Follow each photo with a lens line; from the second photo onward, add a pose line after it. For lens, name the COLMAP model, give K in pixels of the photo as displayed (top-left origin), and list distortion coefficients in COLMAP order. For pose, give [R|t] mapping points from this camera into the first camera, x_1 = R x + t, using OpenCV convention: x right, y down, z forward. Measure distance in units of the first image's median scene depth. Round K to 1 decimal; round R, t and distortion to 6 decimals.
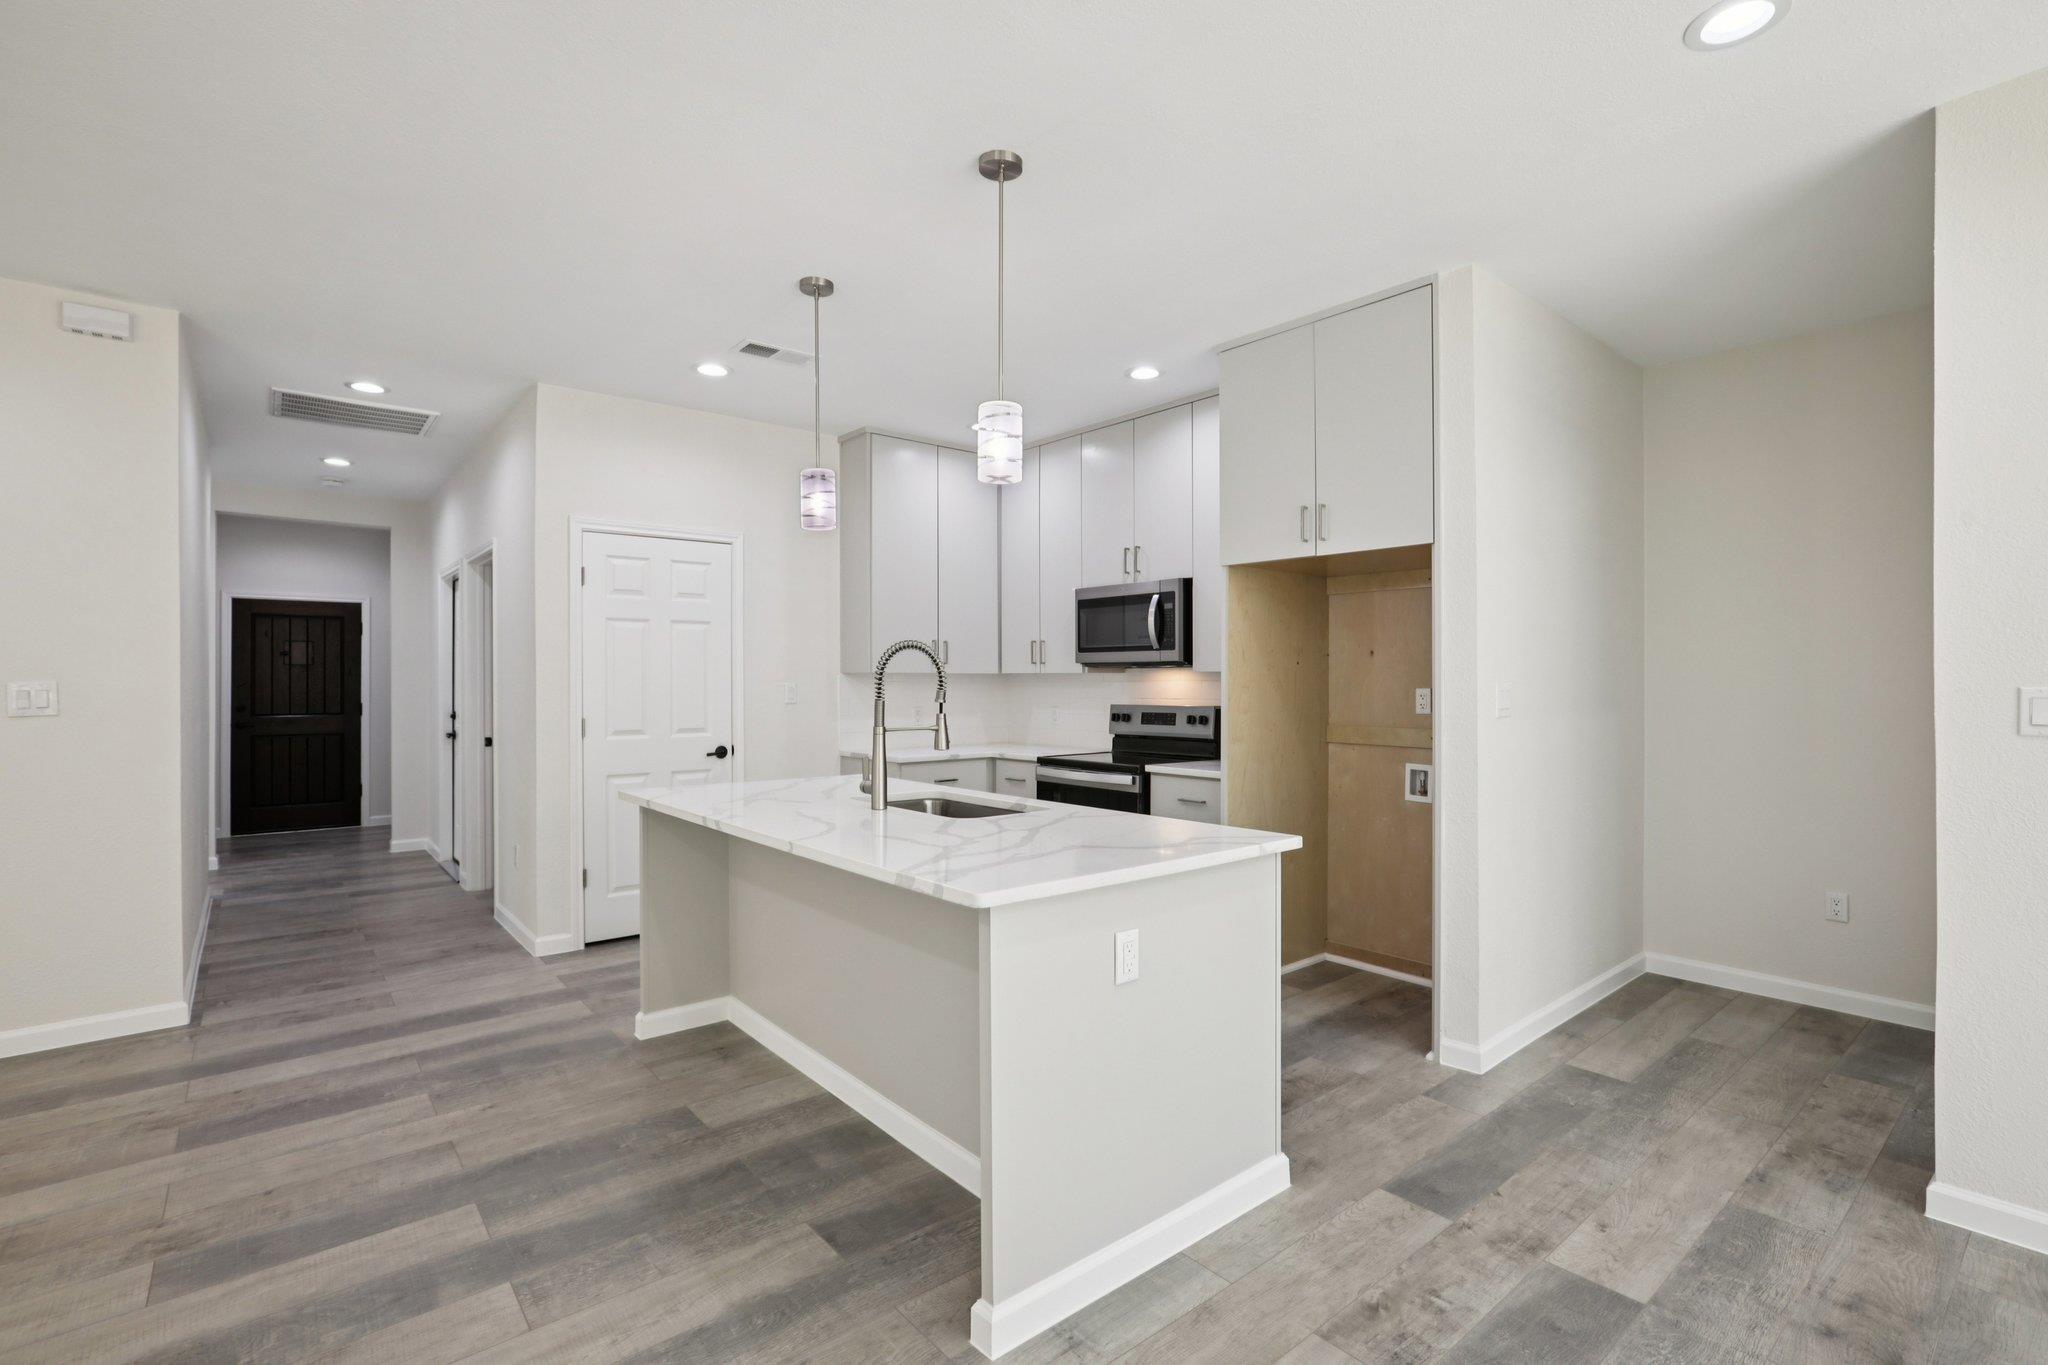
lens RADIAL K [[941.2, 0, 1028.1], [0, 941.2, 688.1], [0, 0, 1]] dist [-0.025212, 0.008872]
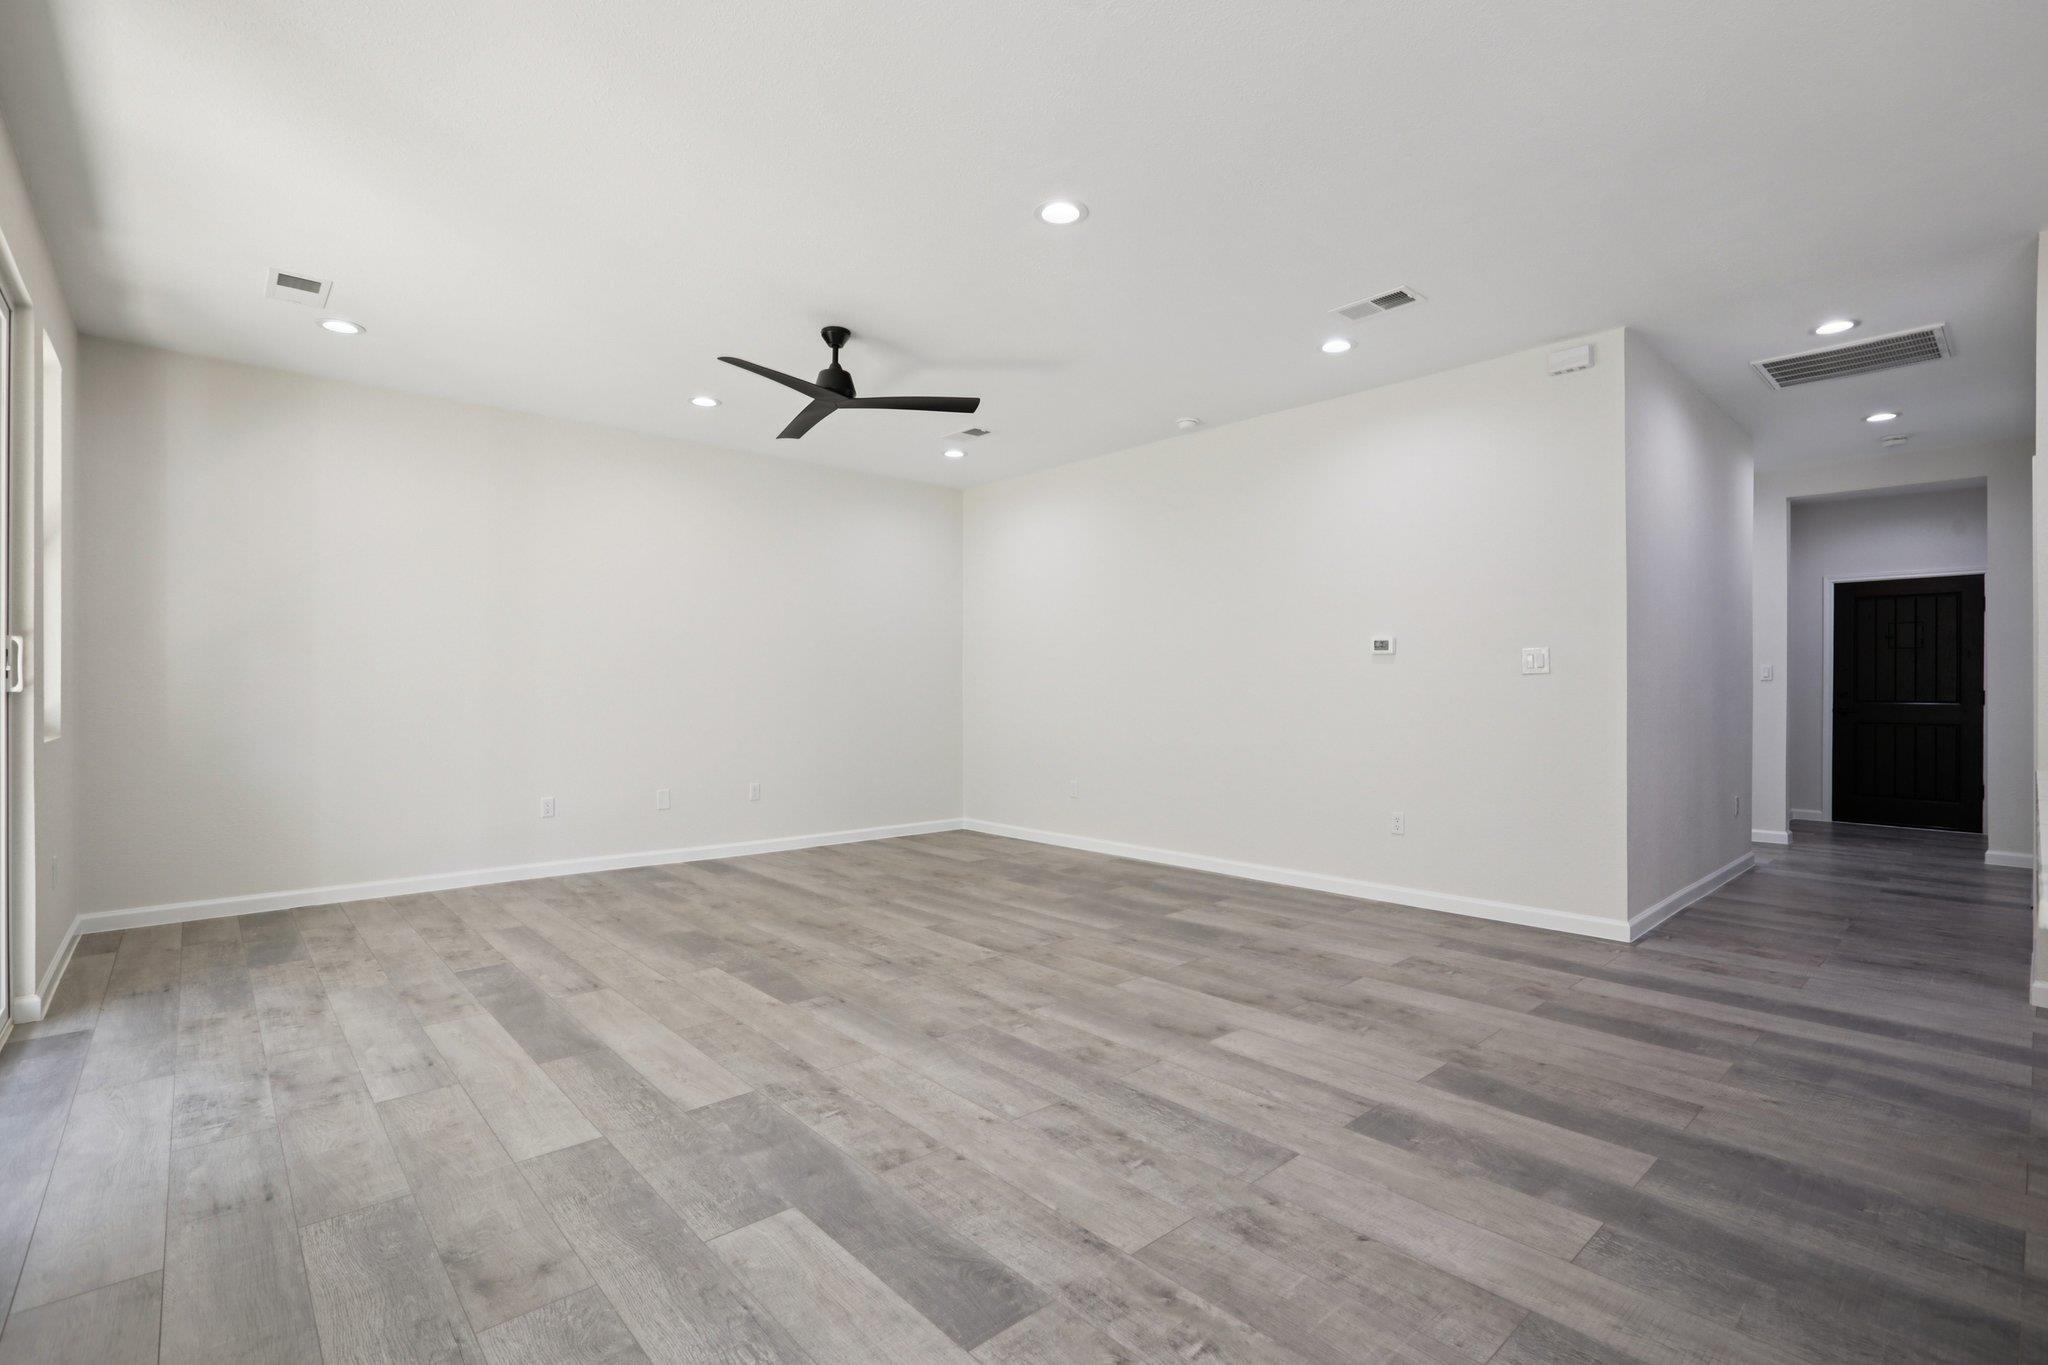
lens RADIAL K [[941.2, 0, 1040.6], [0, 941.2, 686.1], [0, 0, 1]] dist [-0.025212, 0.008872]
pose [[0.032055, -0.005461, -0.999471, 0.224596], [-0.013059, 0.999897, -0.005882, 0.060740], [0.999401, 0.013240, 0.031980, 0.229043]]
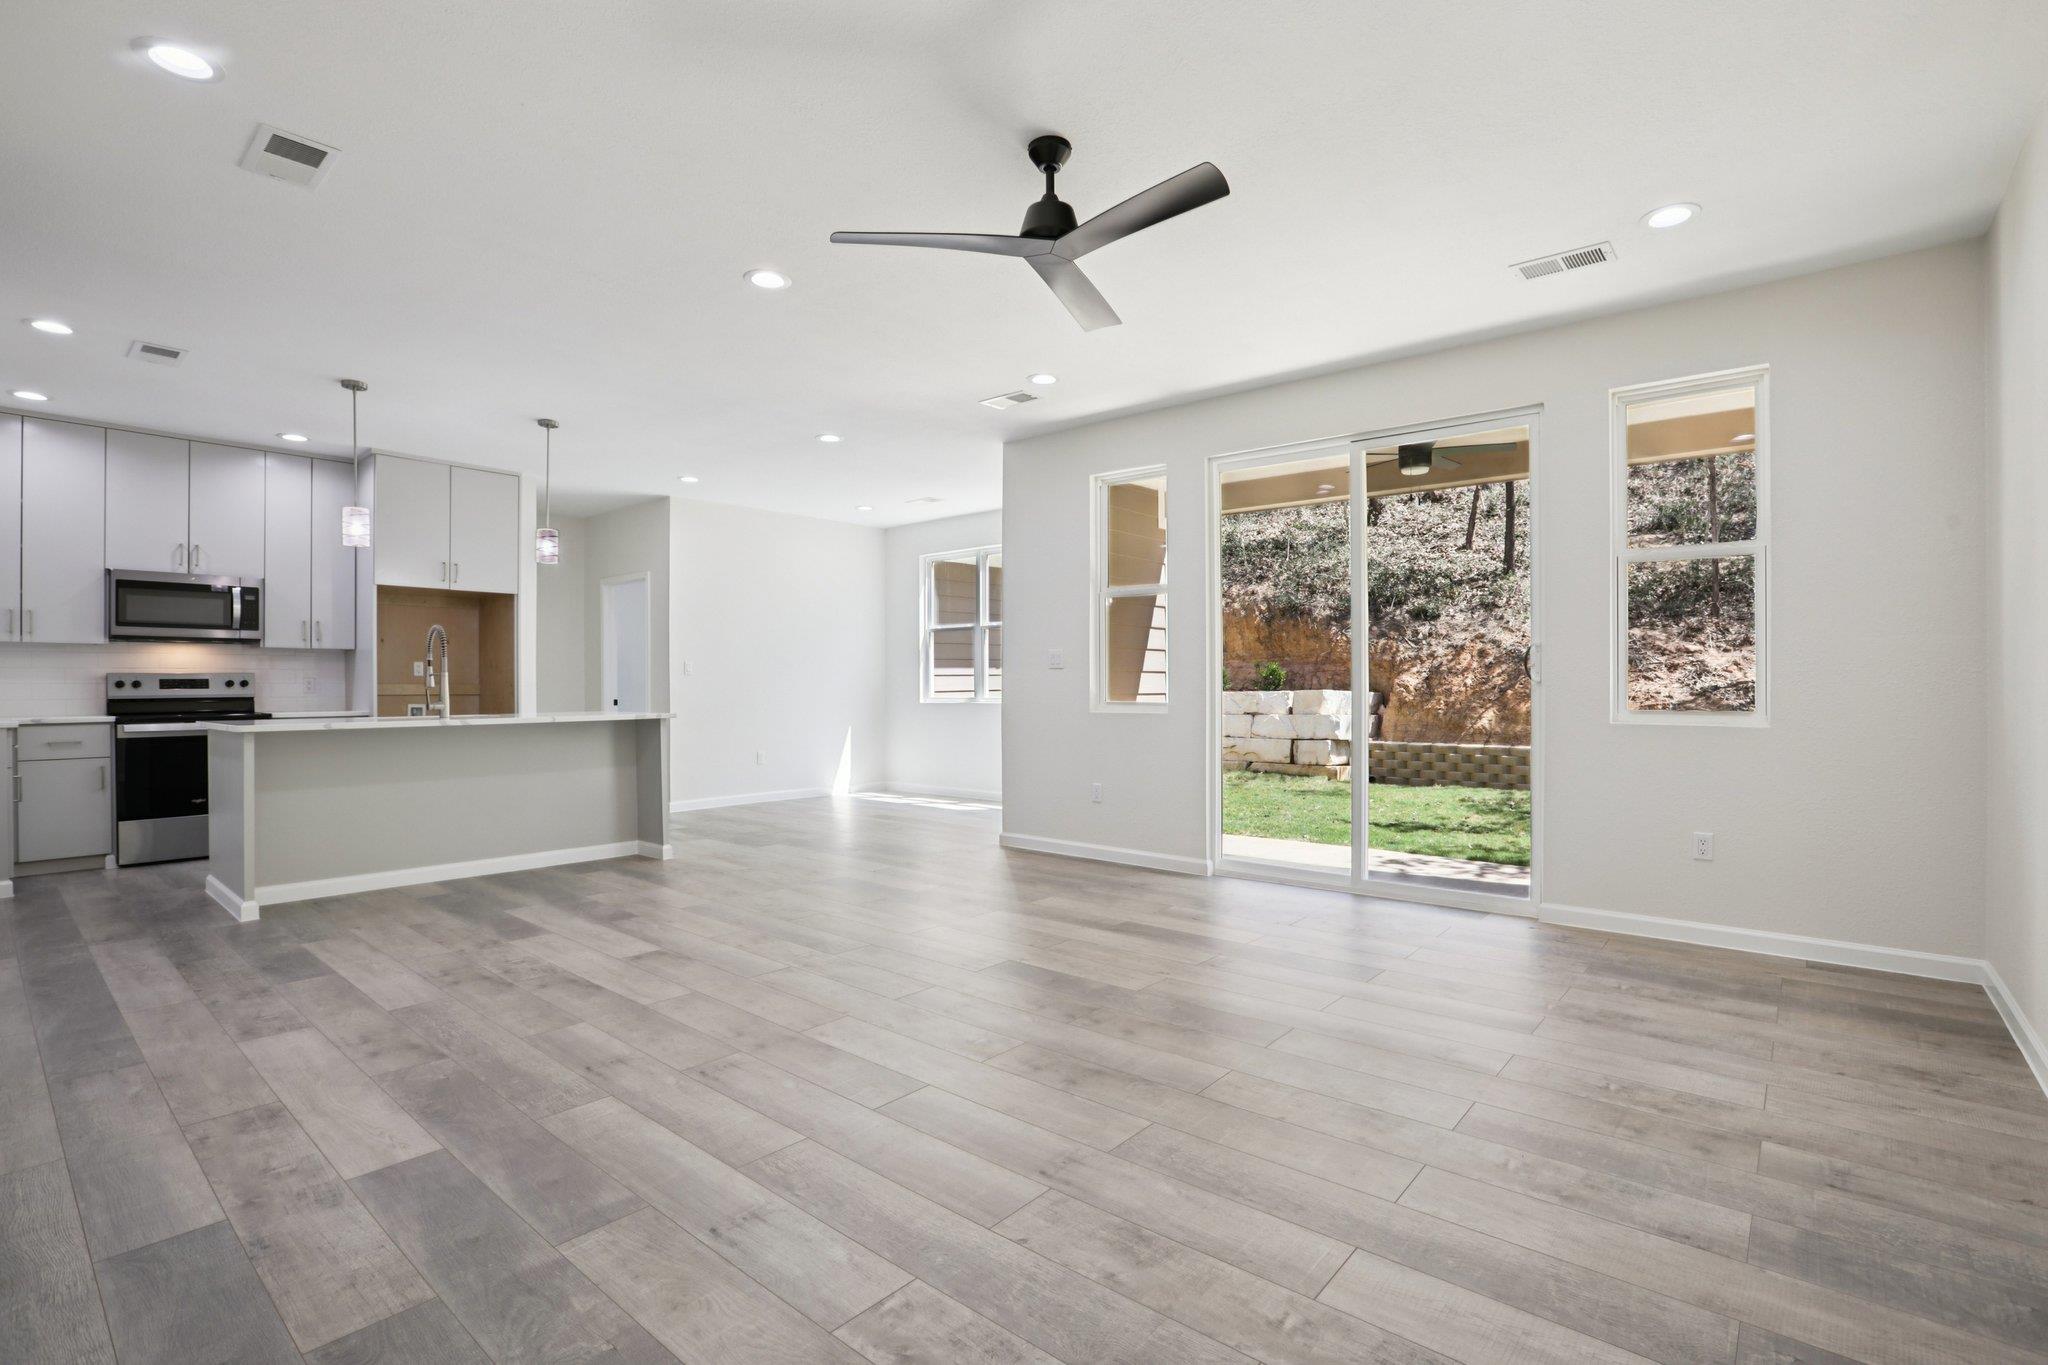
lens RADIAL K [[941.2, 0, 1026.7], [0, 941.2, 681.3], [0, 0, 1]] dist [-0.025212, 0.008872]
pose [[-0.151598, -0.001236, 0.988441, -1.834221], [0.012460, 0.999917, 0.003162, 0.058237], [-0.988364, 0.012795, -0.151570, 0.143380]]
